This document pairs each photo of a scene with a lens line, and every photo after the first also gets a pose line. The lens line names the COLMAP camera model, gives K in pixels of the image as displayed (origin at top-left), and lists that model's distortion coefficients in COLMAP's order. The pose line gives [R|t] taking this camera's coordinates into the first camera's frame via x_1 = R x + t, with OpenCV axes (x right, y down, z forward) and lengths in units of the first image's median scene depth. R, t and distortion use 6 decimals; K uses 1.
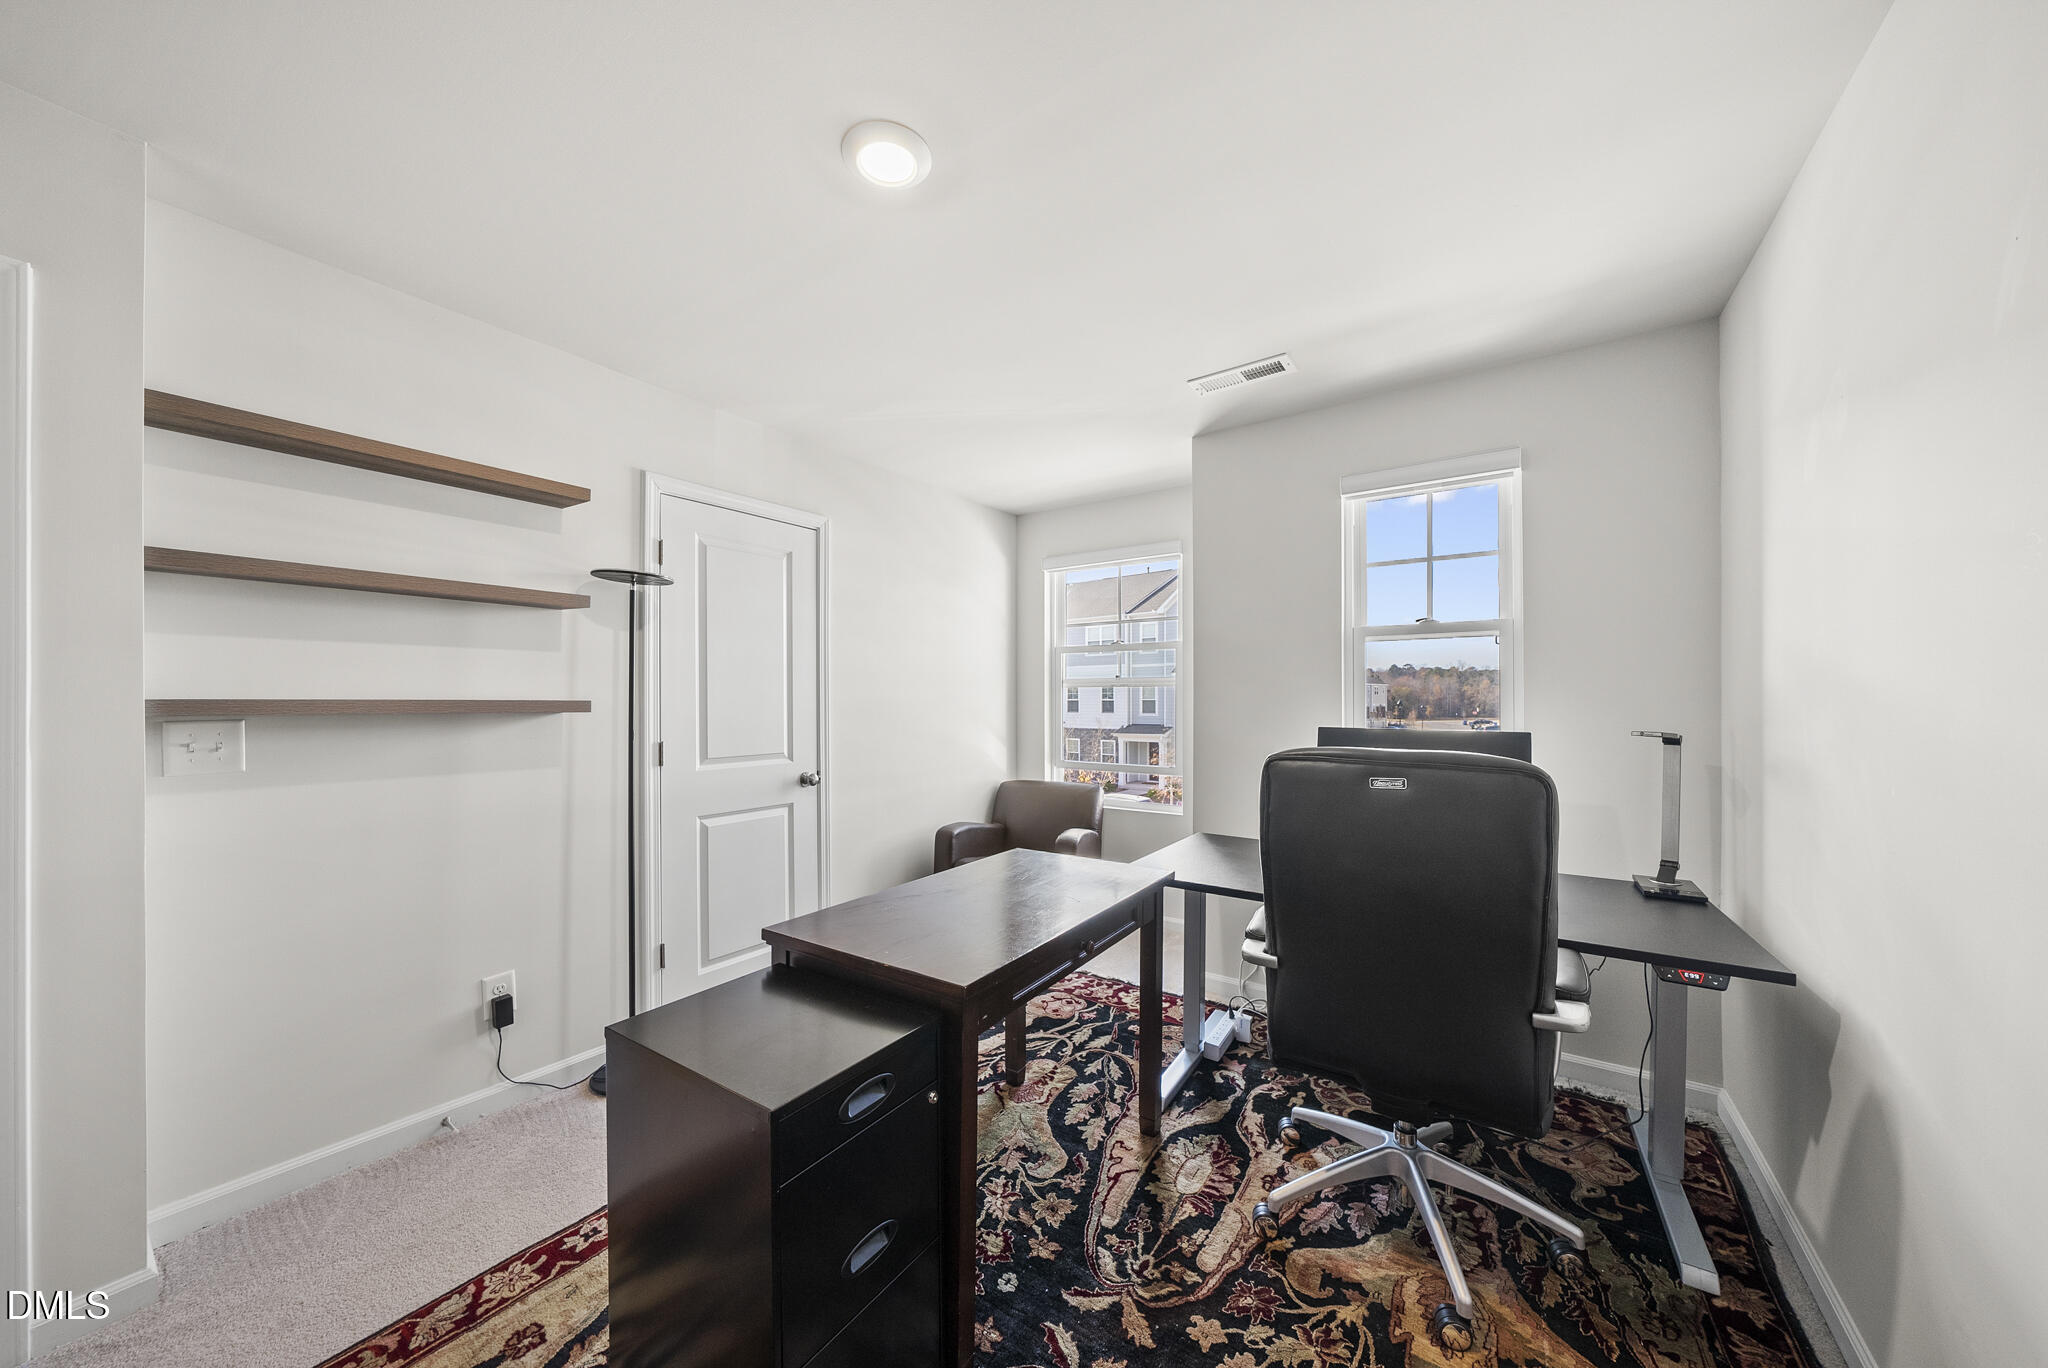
lens RADIAL K [[709.0, 0, 1012.2], [0, 709.0, 697.0], [0, 0, 1]] dist [-0.007509, 0.000077]
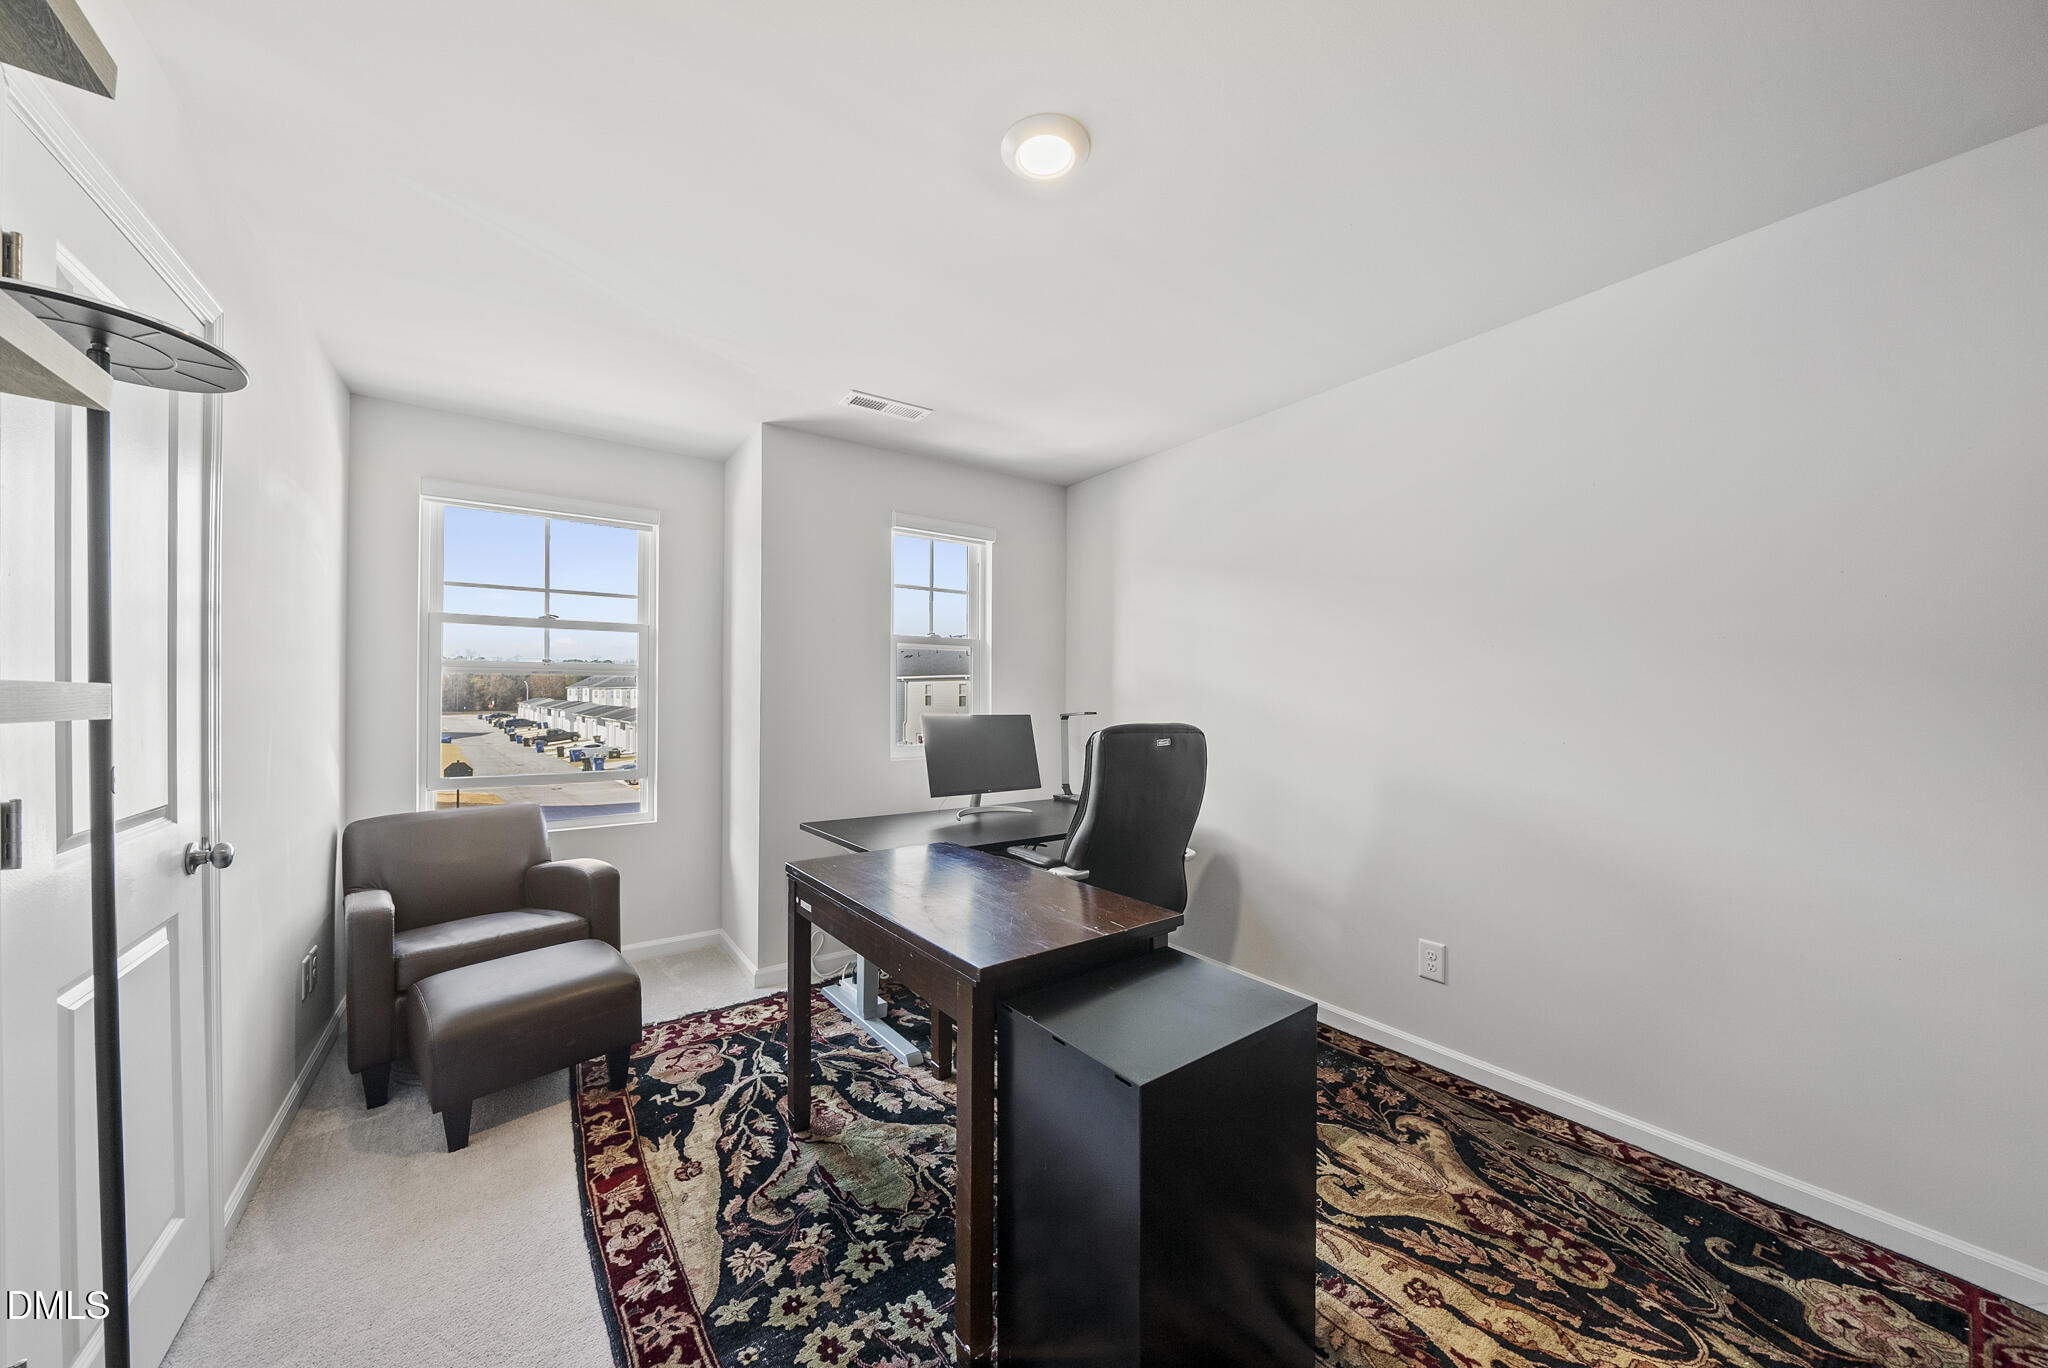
lens RADIAL K [[709.0, 0, 1012.2], [0, 709.0, 697.0], [0, 0, 1]] dist [-0.007509, 0.000077]
pose [[0.350037, -0.004296, 0.936726, -0.623095], [0.000416, 0.999990, 0.004431, 0.004378], [-0.936736, -0.001161, 0.350036, 0.382116]]
